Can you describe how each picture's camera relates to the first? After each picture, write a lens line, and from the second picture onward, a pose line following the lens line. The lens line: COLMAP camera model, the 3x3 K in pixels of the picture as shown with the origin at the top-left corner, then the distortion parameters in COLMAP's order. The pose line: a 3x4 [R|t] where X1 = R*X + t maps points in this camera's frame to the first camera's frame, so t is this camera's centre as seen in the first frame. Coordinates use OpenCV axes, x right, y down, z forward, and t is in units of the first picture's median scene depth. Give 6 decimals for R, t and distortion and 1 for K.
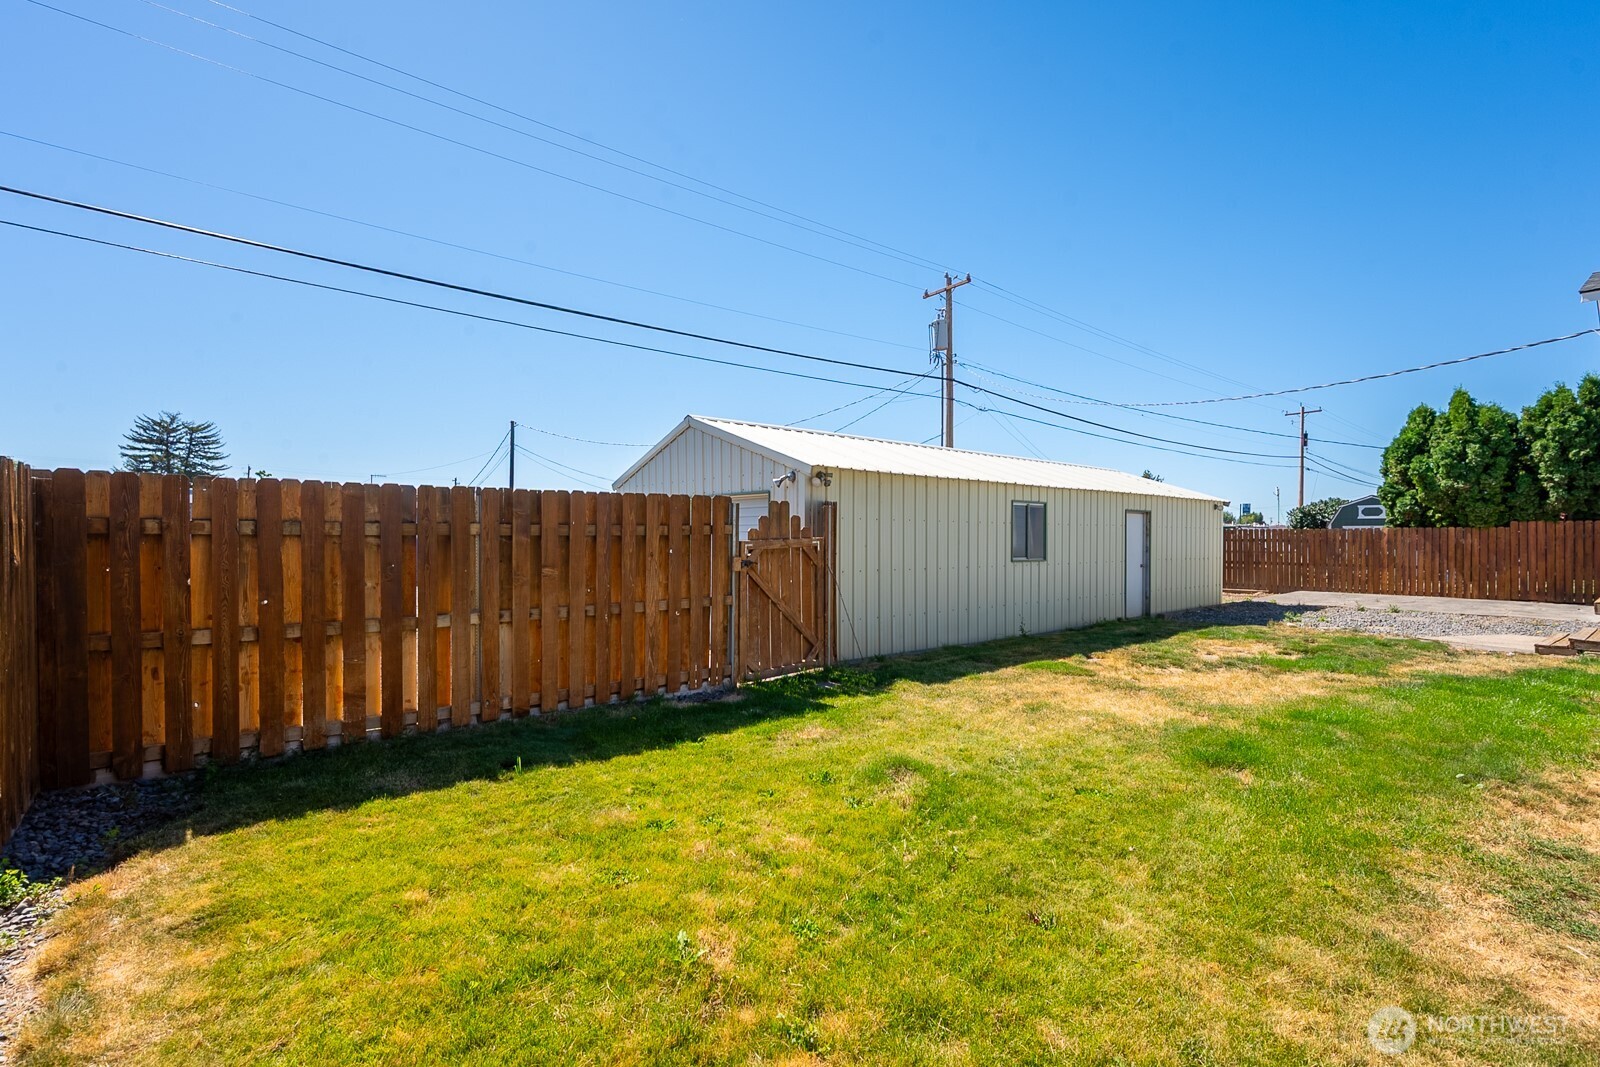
lens RADIAL K [[716.1, 0, 807.0], [0, 716.1, 538.7], [0, 0, 1]] dist [-0.003140, 0.000532]
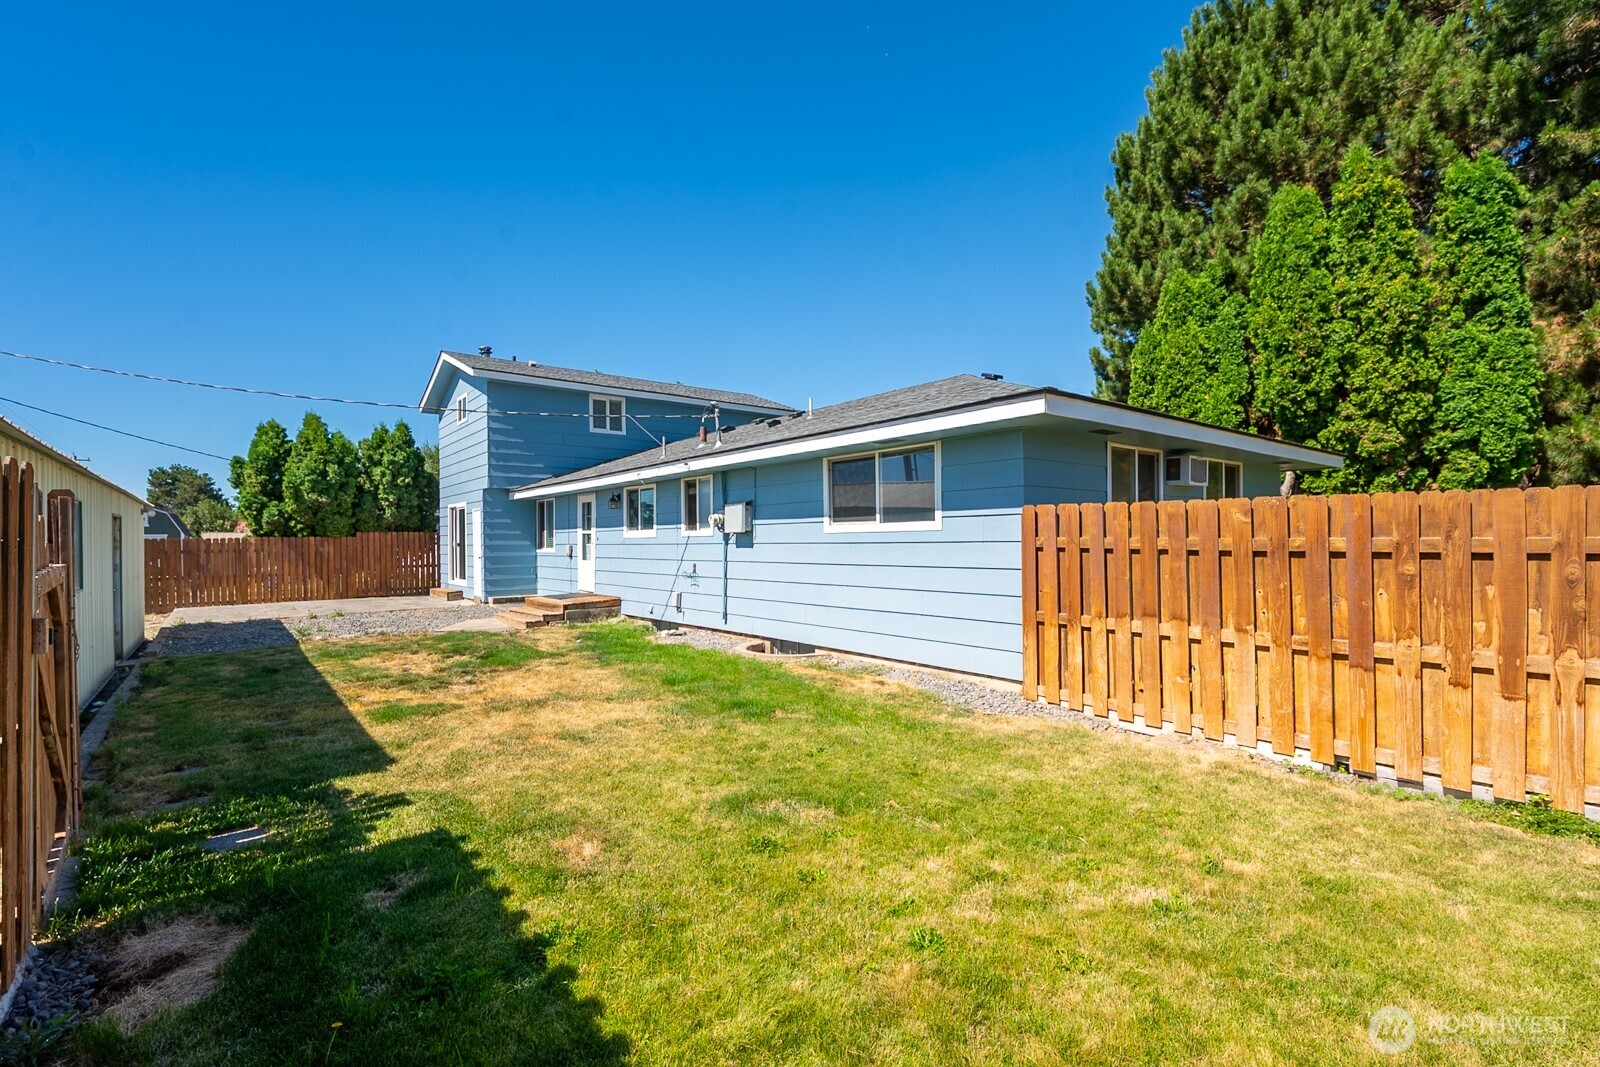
lens RADIAL K [[717.0, 0, 795.6], [0, 717.0, 542.6], [0, 0, 1]] dist [-0.001668, -0.000815]
pose [[0.023377, -0.007836, 0.999696, -0.199636], [0.013249, 0.999884, 0.007527, -0.005630], [-0.999639, 0.013069, 0.023478, 0.232579]]
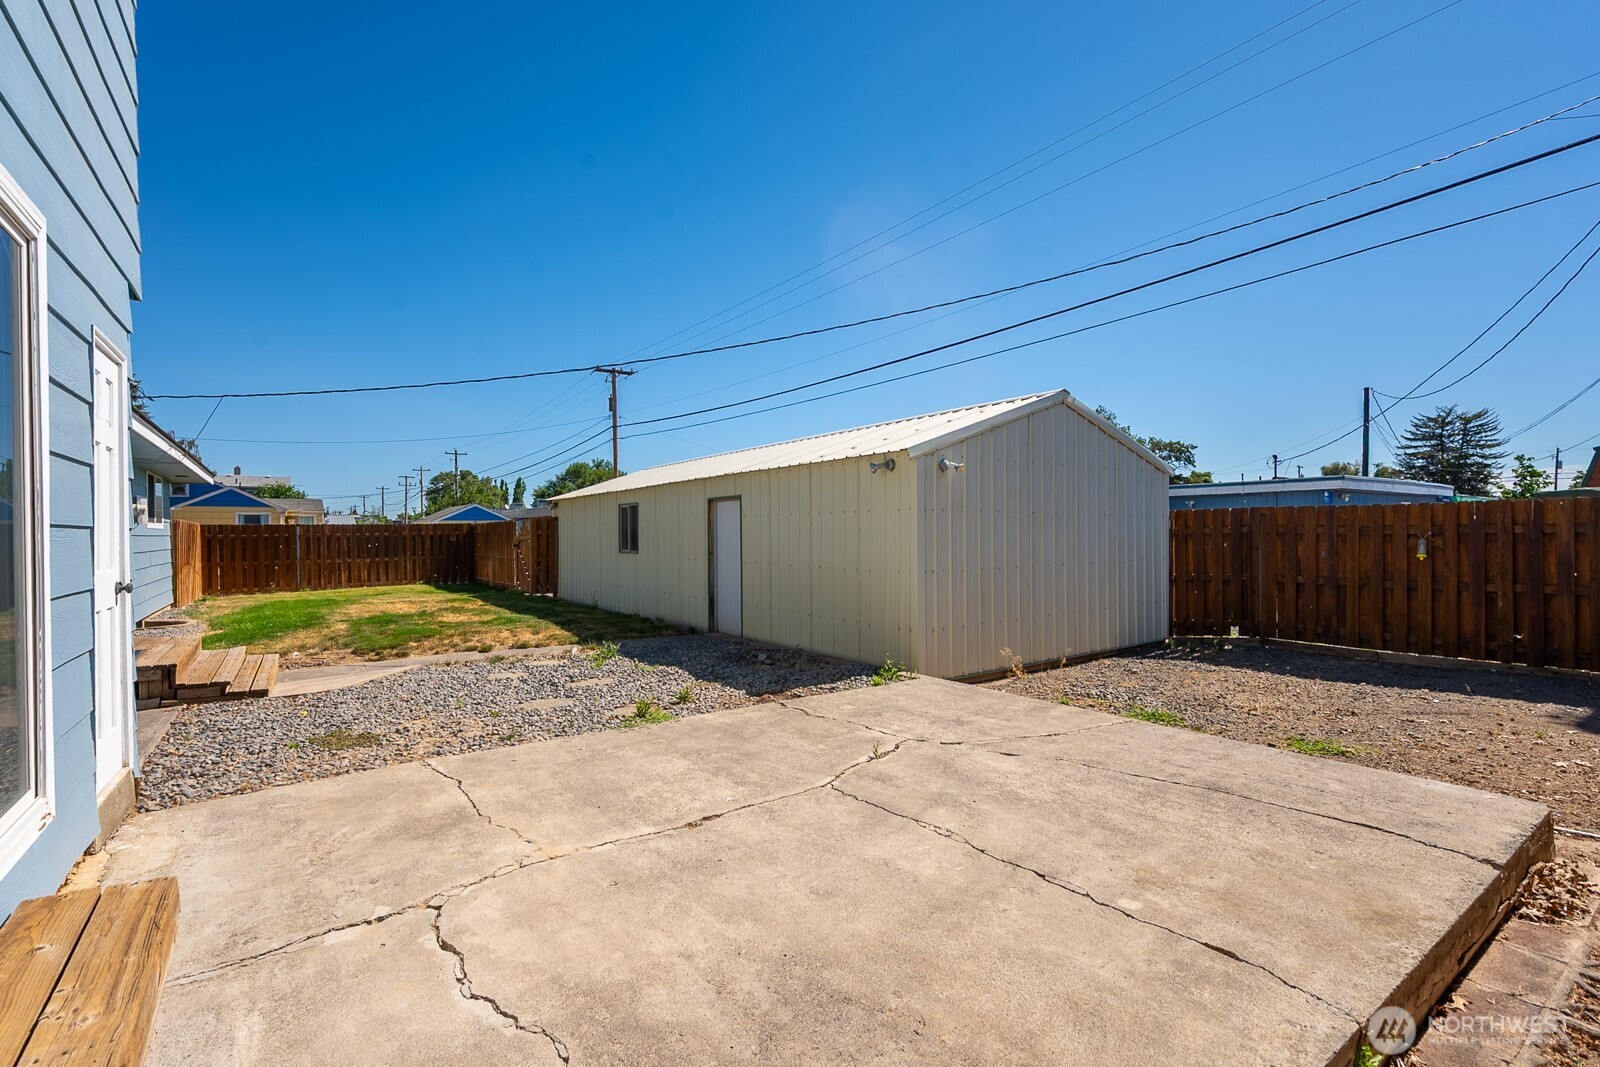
lens RADIAL K [[716.1, 0, 800.0], [0, 716.1, 535.2], [0, 0, 1]] dist [-0.003140, 0.000532]
pose [[-0.070685, -0.000587, -0.997499, 0.995427], [0.005732, 0.999983, -0.000995, 0.002634], [0.997482, -0.005788, -0.070680, 0.915308]]
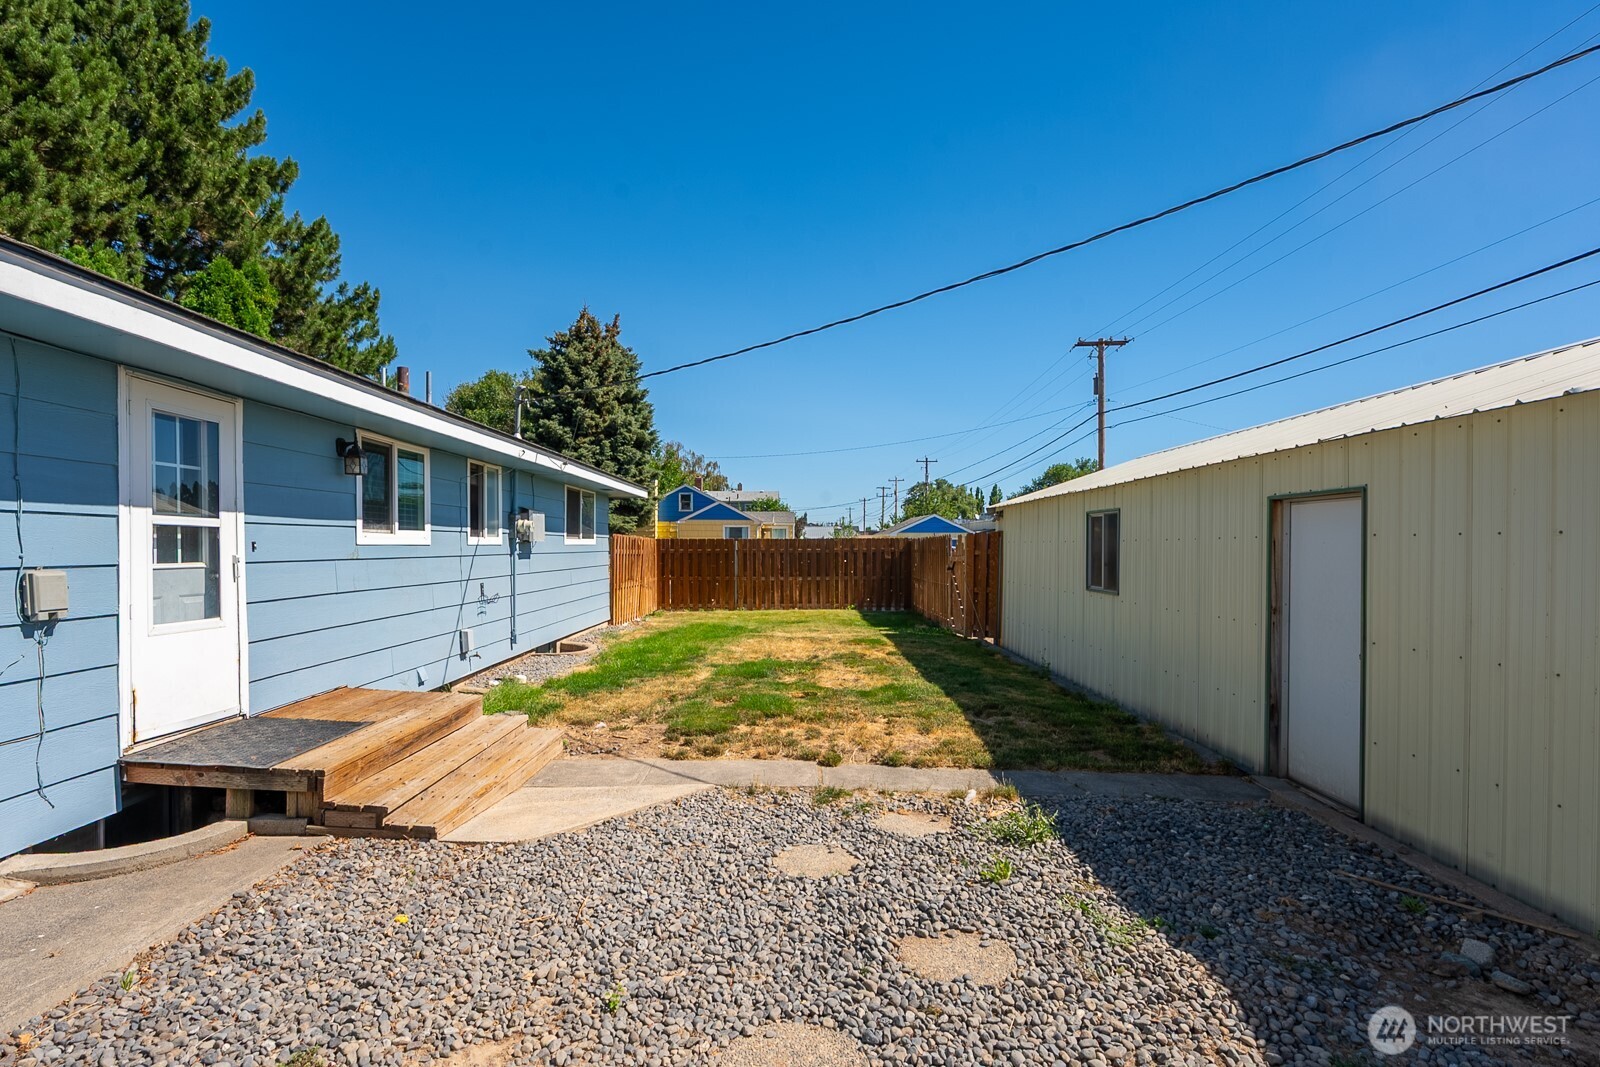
lens RADIAL K [[782.8, 0, 759.8], [0, 782.8, 552.5], [0, 0, 1]] dist [0.001343, -0.001061]
pose [[-0.673462, -0.000290, -0.739222, 0.757133], [-0.008091, 0.999943, 0.006979, -0.008172], [0.739178, 0.010681, -0.673426, 0.852611]]
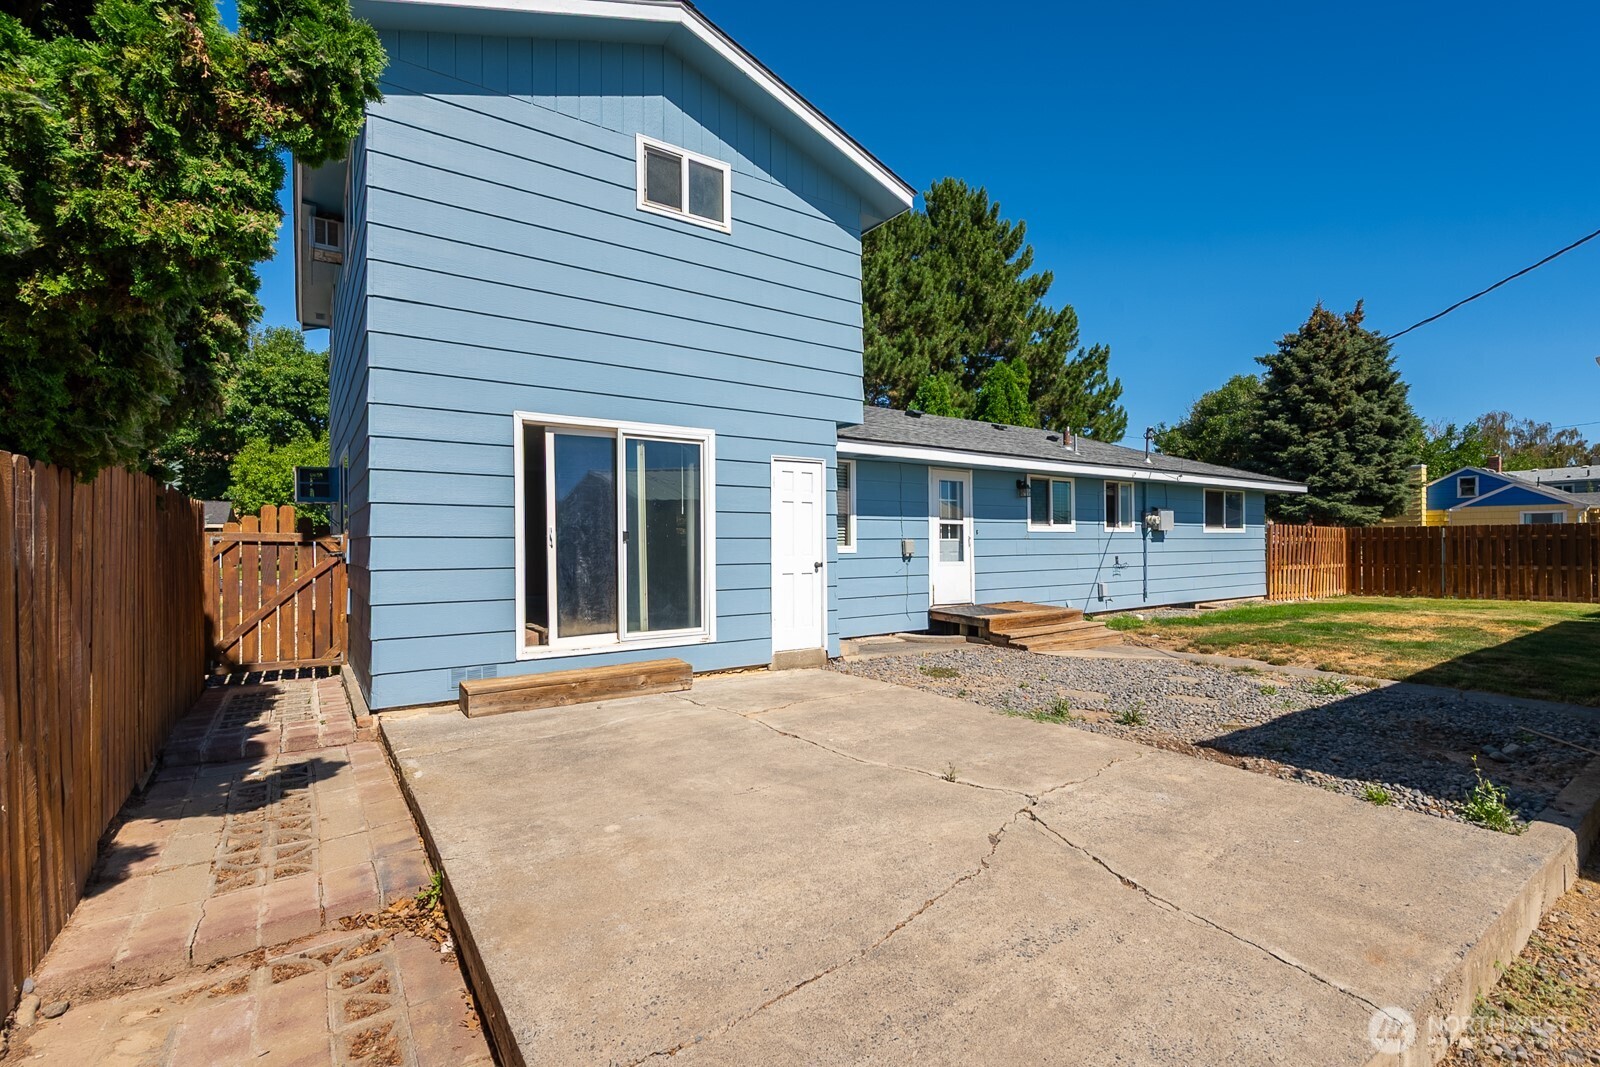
lens RADIAL K [[716.1, 0, 798.4], [0, 716.1, 543.2], [0, 0, 1]] dist [-0.003140, 0.000532]
pose [[-0.996336, 0.000242, 0.085529, 0.770444], [0.000548, 0.999994, 0.003553, 0.000965], [-0.085527, 0.003587, -0.996329, 1.167847]]
